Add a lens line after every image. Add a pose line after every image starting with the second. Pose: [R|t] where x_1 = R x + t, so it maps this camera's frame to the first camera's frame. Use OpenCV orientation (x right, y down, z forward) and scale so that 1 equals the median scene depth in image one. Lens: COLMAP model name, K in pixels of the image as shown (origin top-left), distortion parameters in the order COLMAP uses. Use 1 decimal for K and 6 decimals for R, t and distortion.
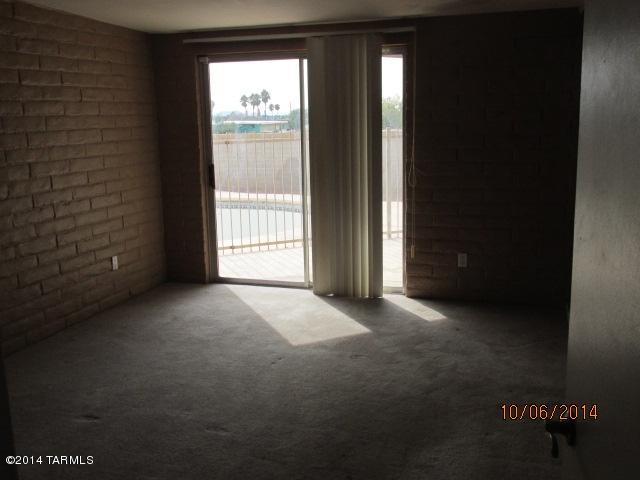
lens RADIAL K [[643.4, 0, 320.5], [0, 643.4, 242.3], [0, 0, 1]] dist [0.001112, 0.000000]
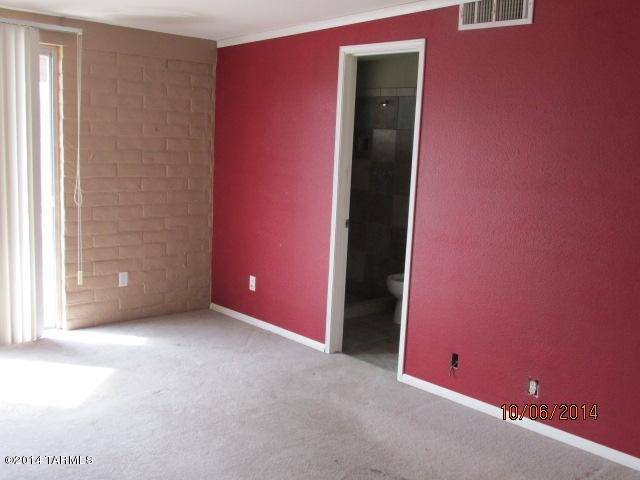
lens RADIAL K [[643.4, 0, 320.8], [0, 643.4, 237.4], [0, 0, 1]] dist [0.001112, 0.000000]
pose [[0.482537, -0.085013, 0.871740, -0.523518], [0.104346, 0.993770, 0.039155, -0.045907], [-0.869638, 0.072069, 0.488401, 0.294331]]
